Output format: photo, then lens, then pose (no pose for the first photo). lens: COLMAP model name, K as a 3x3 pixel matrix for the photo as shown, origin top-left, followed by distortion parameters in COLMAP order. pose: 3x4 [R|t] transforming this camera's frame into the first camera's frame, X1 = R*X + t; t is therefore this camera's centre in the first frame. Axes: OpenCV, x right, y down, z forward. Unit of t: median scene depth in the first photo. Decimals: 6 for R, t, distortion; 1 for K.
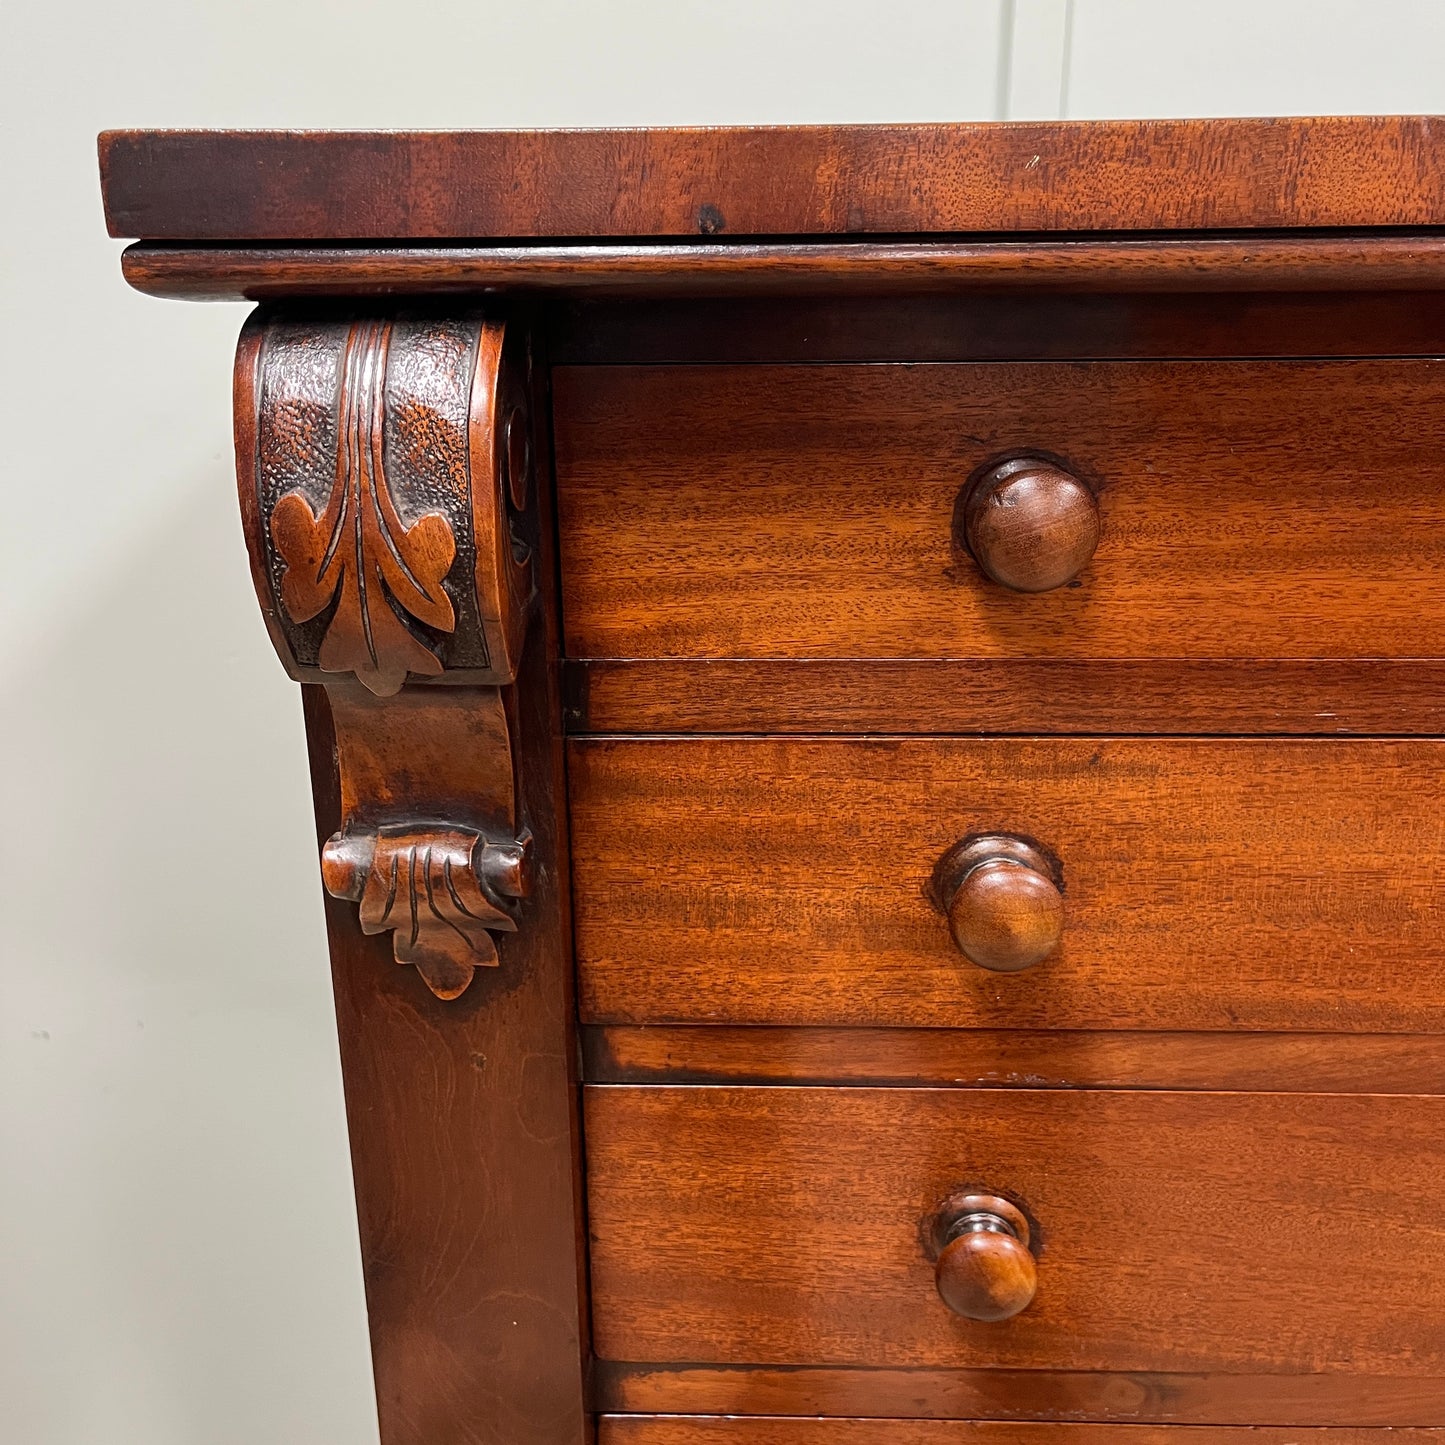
lens RADIAL K [[1506.1, 0, 778.7], [0, 1506.1, 720.4], [0, 0, 1]] dist [0.001833, 0.001237]
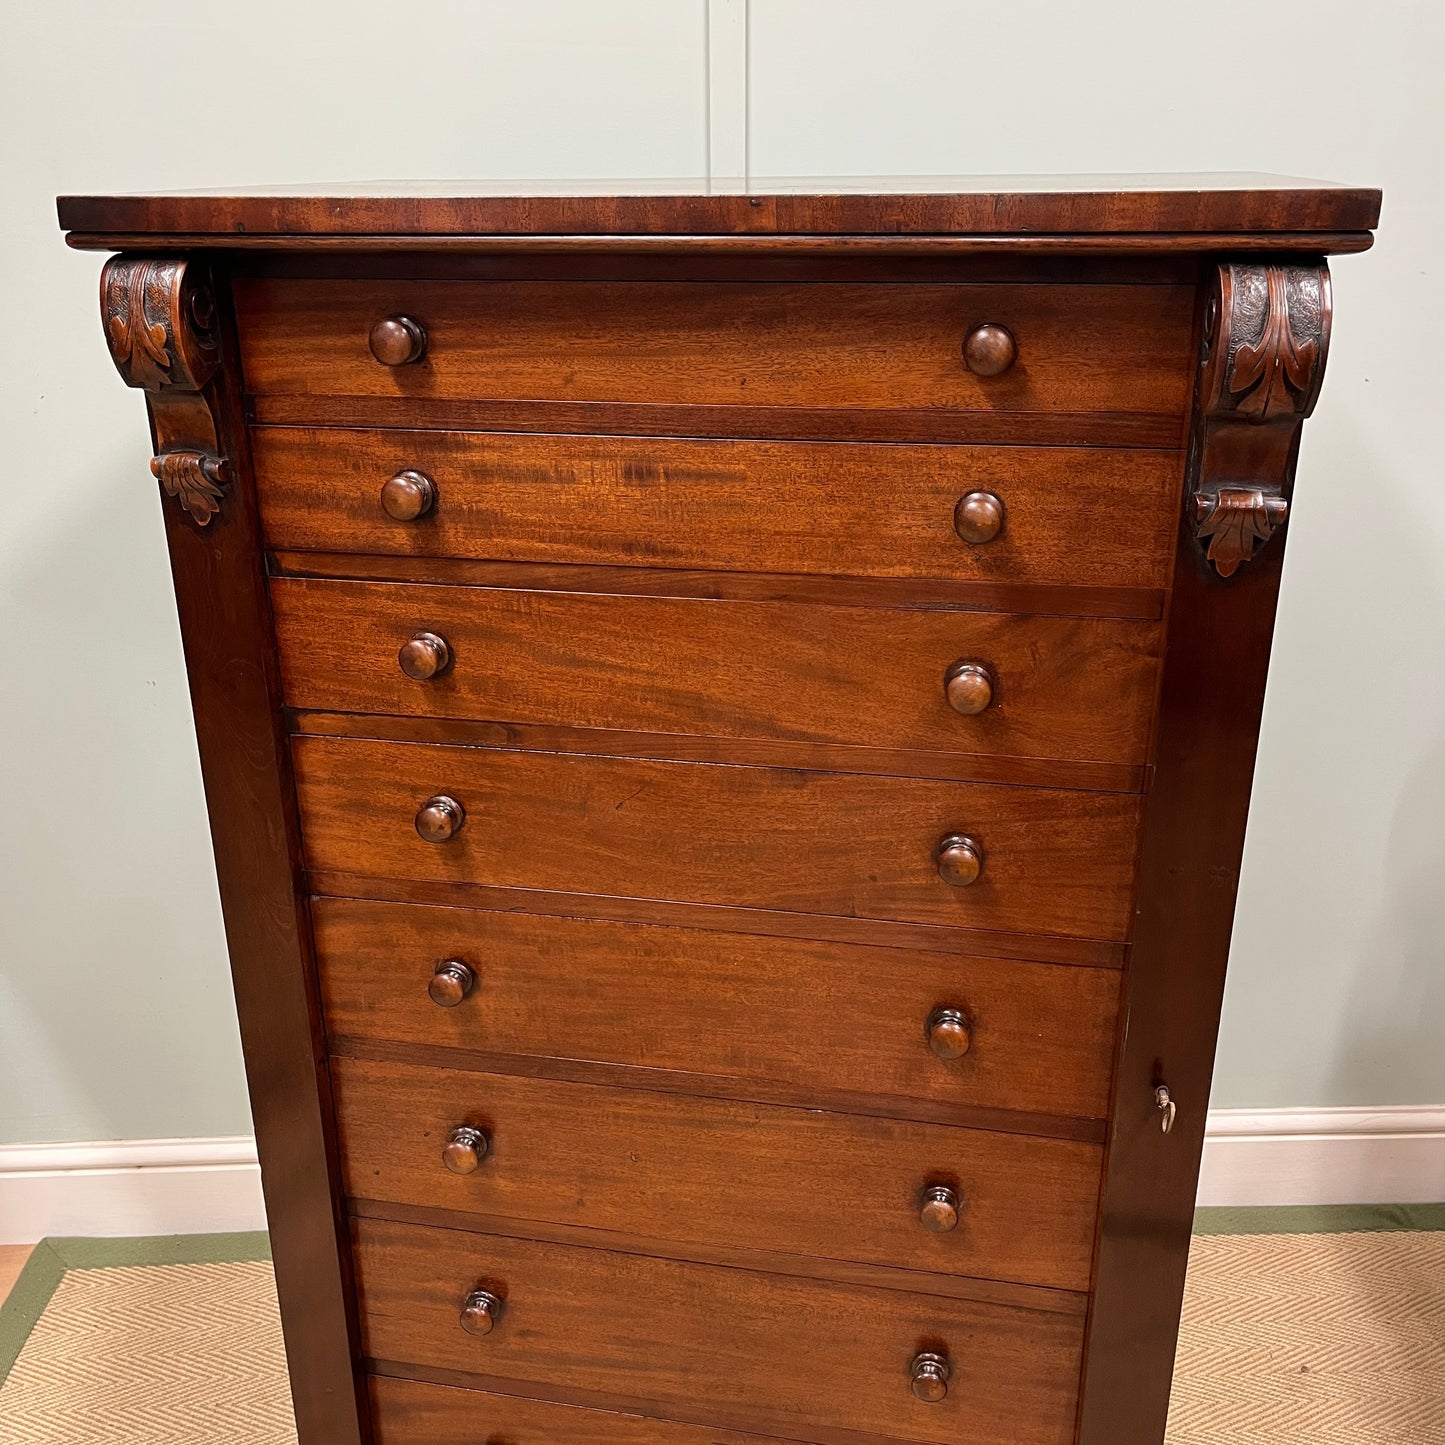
lens RADIAL K [[1497.1, 0, 755.0], [0, 1497.1, 726.2], [0, 0, 1]] dist [0.104699, -0.157043]
pose [[0.986131, 0.059203, -0.155048, 1.204448], [-0.052667, 0.997555, 0.045932, 0.379385], [0.157389, -0.037129, 0.986838, -1.514123]]
